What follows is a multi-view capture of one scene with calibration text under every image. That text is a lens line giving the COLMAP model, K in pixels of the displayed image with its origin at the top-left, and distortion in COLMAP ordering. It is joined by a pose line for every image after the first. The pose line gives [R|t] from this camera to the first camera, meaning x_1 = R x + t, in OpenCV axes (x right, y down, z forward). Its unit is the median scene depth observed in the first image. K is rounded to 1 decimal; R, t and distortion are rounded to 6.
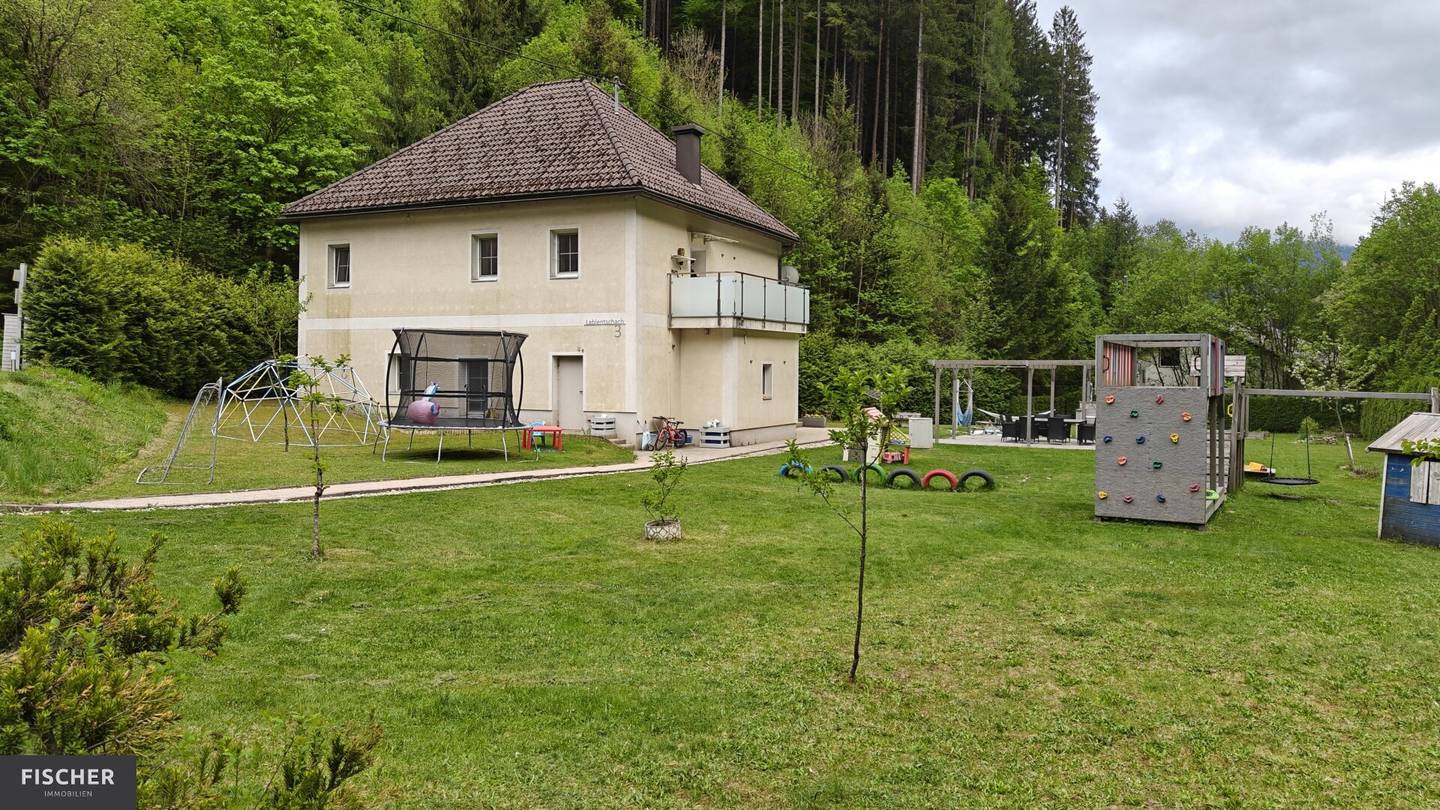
lens RADIAL K [[984.4, 0, 719.2], [0, 984.4, 406.9], [0, 0, 1]] dist [0.006042, 0.000720]
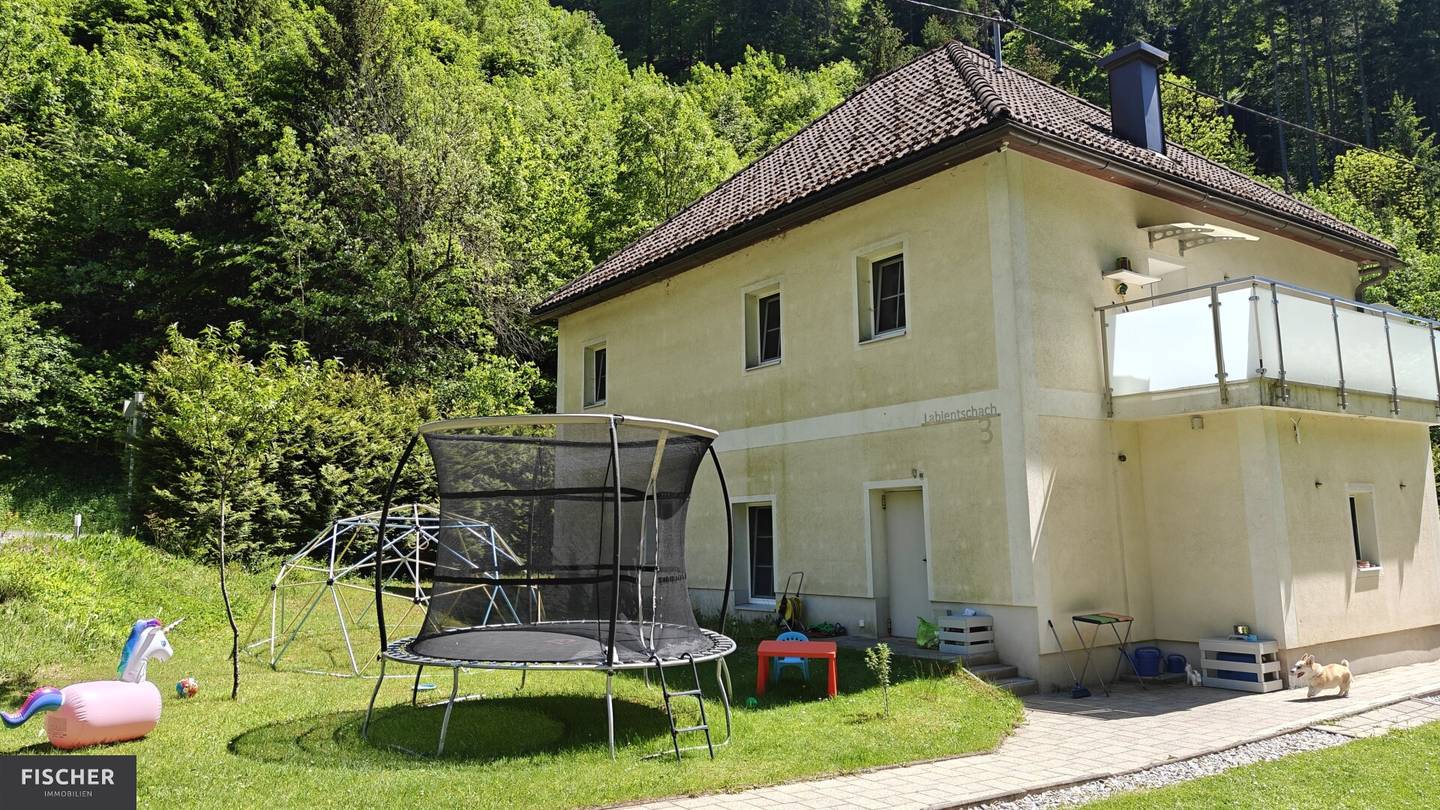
lens RADIAL K [[984.4, 0, 719.4], [0, 984.4, 397.8], [0, 0, 1]] dist [0.006042, 0.000720]
pose [[0.884550, -0.091904, -0.457302, 0.001882], [0.016900, 0.986068, -0.165481, -0.015568], [0.466139, 0.138648, 0.873780, 0.508858]]
